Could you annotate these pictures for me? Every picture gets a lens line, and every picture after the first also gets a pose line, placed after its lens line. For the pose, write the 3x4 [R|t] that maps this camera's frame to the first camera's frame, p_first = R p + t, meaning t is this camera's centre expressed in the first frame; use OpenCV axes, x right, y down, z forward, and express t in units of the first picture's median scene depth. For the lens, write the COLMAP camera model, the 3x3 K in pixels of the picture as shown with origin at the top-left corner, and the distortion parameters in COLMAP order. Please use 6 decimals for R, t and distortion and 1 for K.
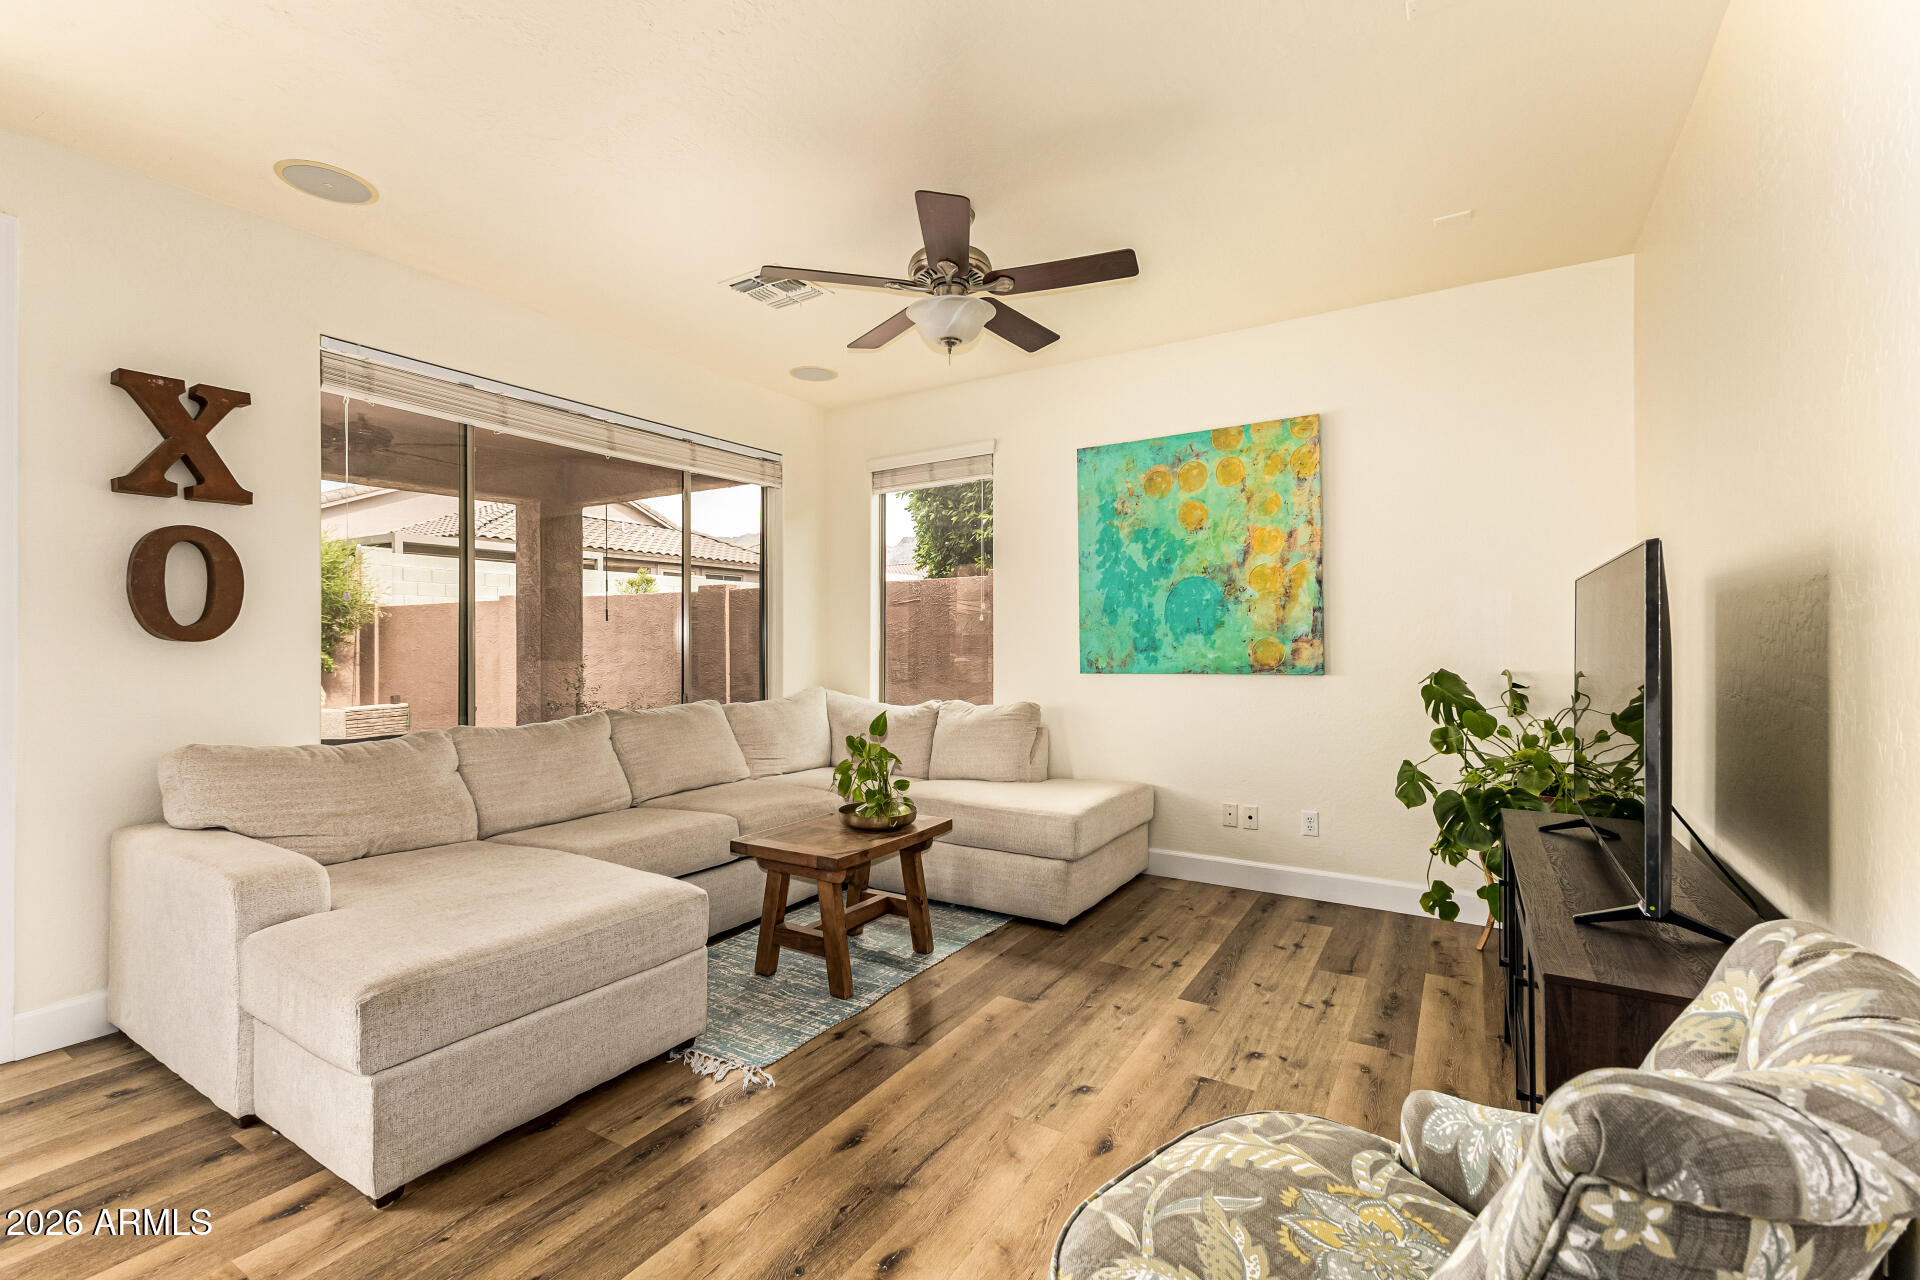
lens RADIAL K [[833.5, 0, 960.0], [0, 833.5, 640.0], [0, 0, 1]] dist [0.004975, -0.000141]
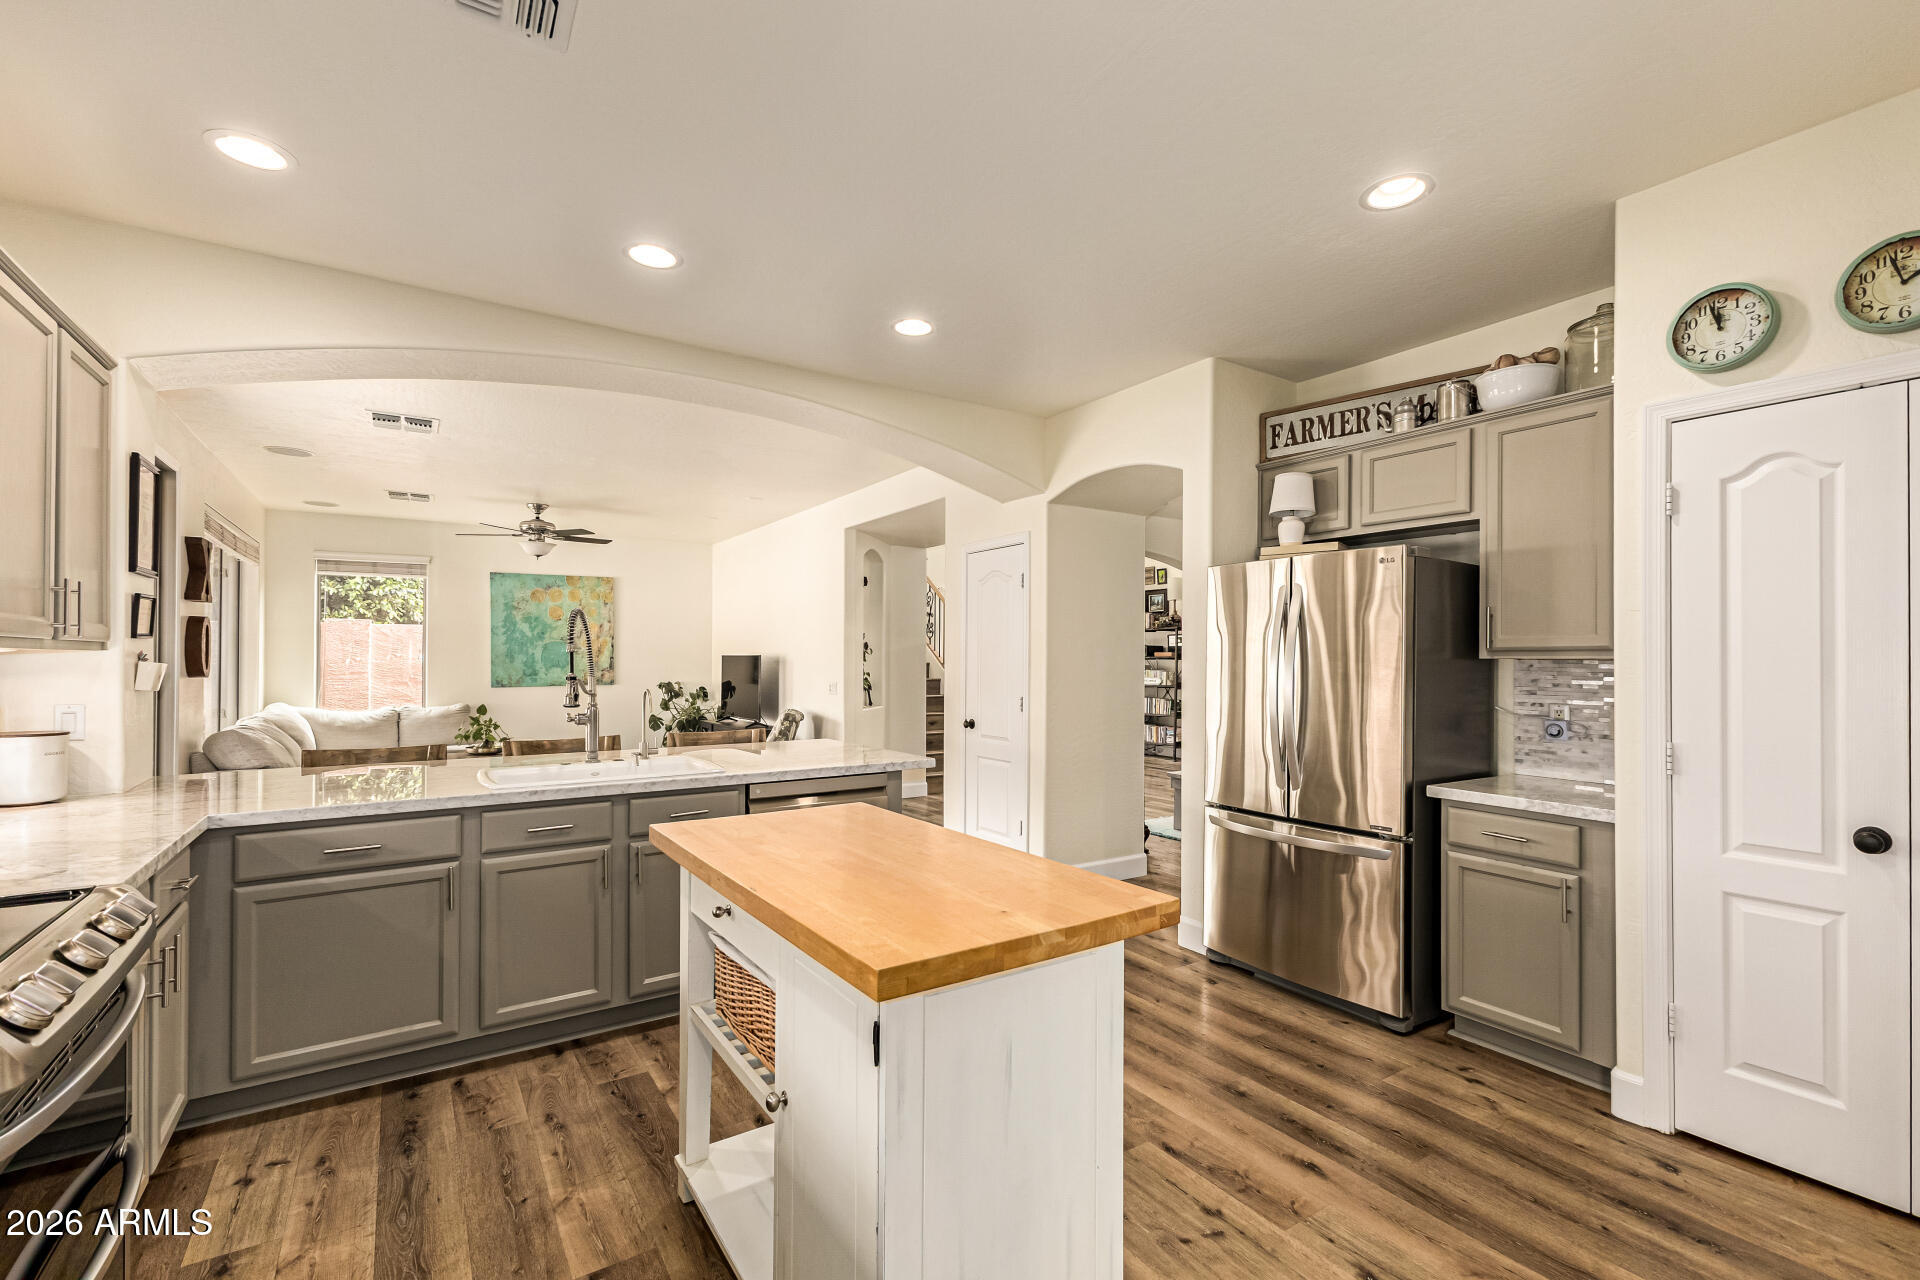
lens RADIAL K [[833.5, 0, 960.0], [0, 833.5, 640.0], [0, 0, 1]] dist [0.004975, -0.000141]
pose [[0.419314, 0.025960, 0.907470, -1.323845], [-0.002101, 0.999616, -0.027625, -0.022554], [-0.907839, 0.009677, 0.419208, -0.920416]]
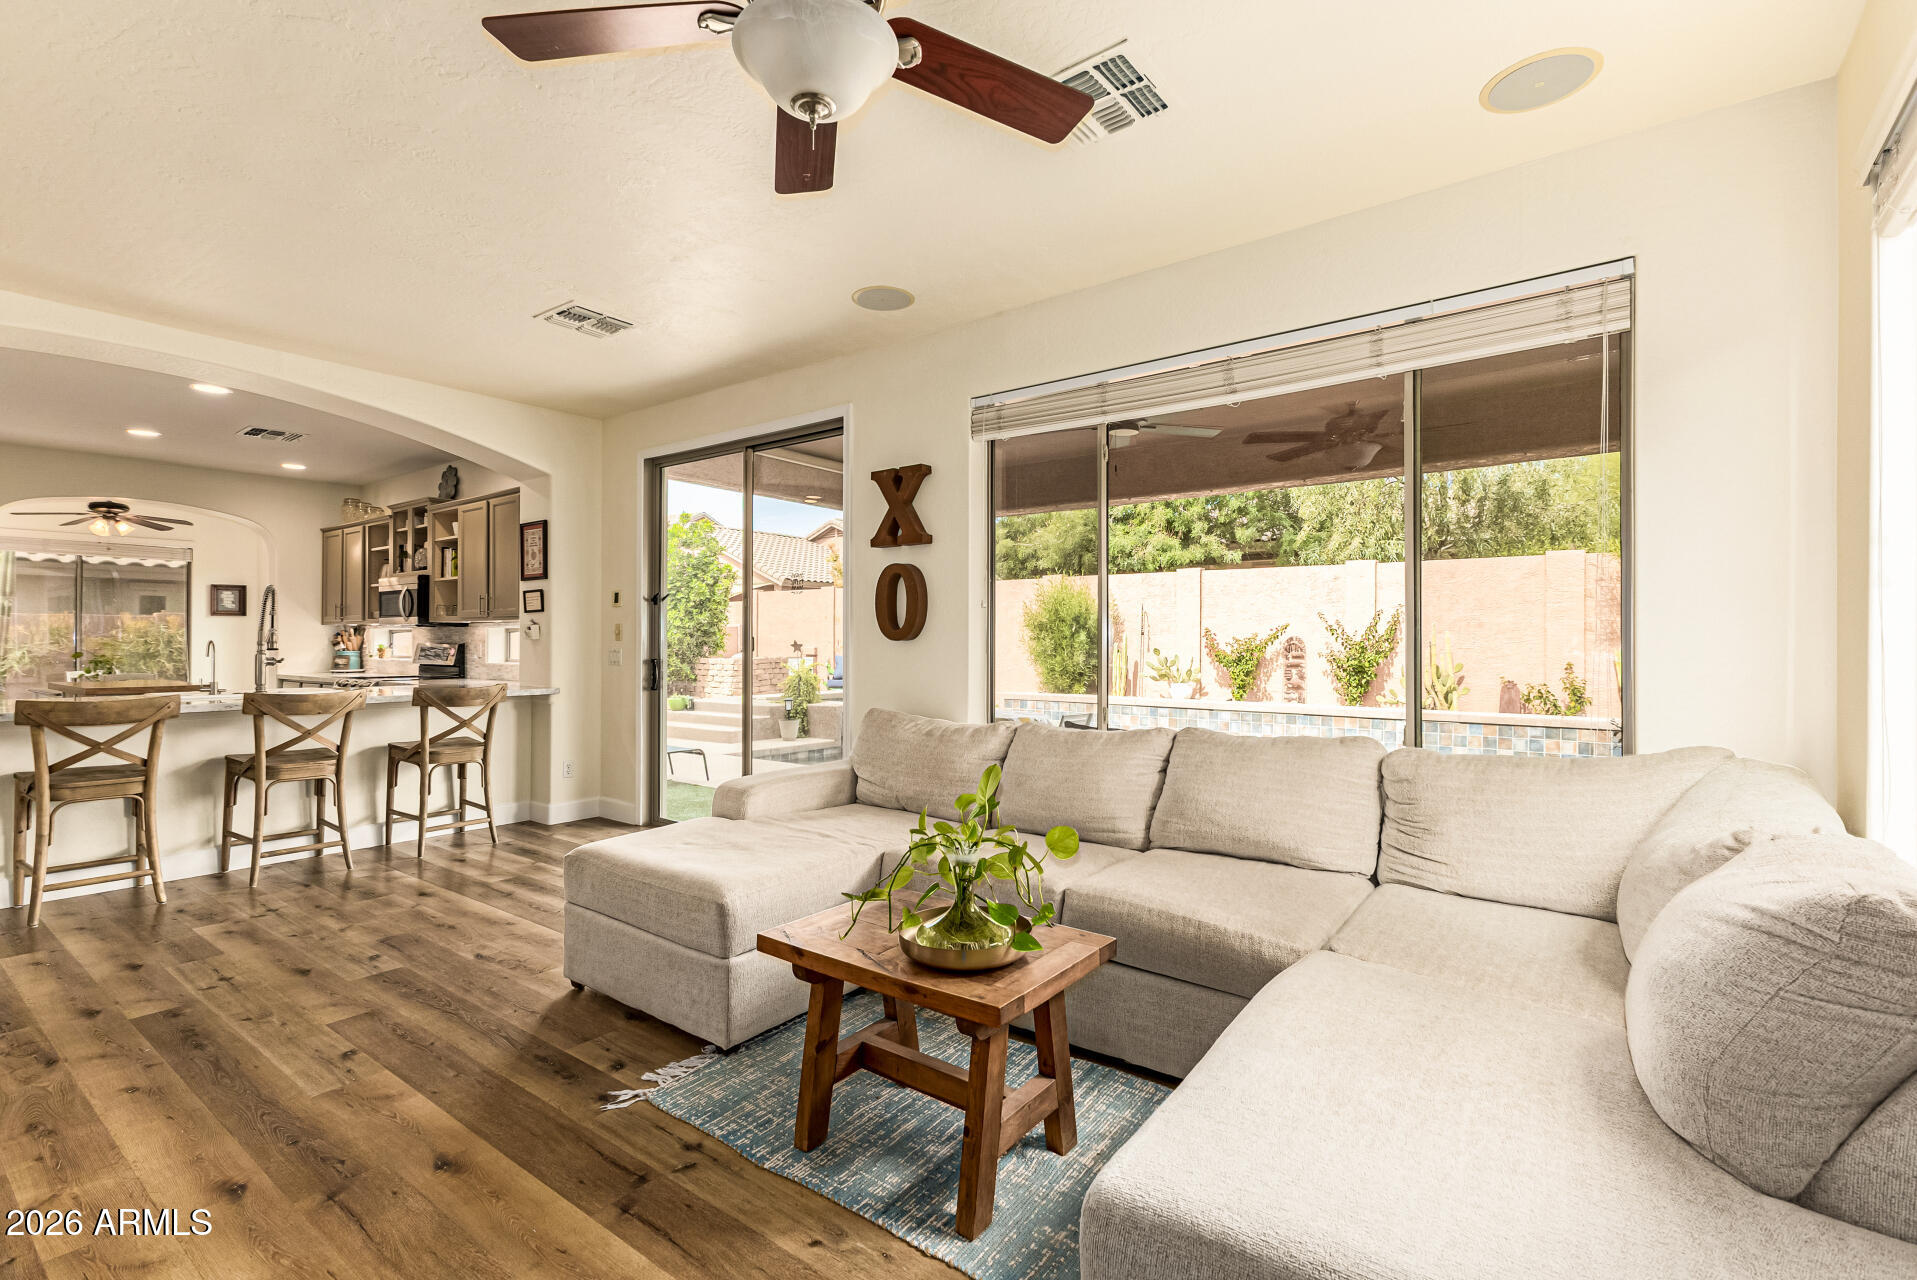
lens RADIAL K [[849.4, 0, 983.3], [0, 849.4, 635.3], [0, 0, 1]] dist [-0.001760, -0.000320]
pose [[-0.066733, -0.004117, -0.997762, 0.418208], [-0.003655, 0.999986, -0.003881, -0.001786], [0.997764, 0.003388, -0.066747, 0.876630]]
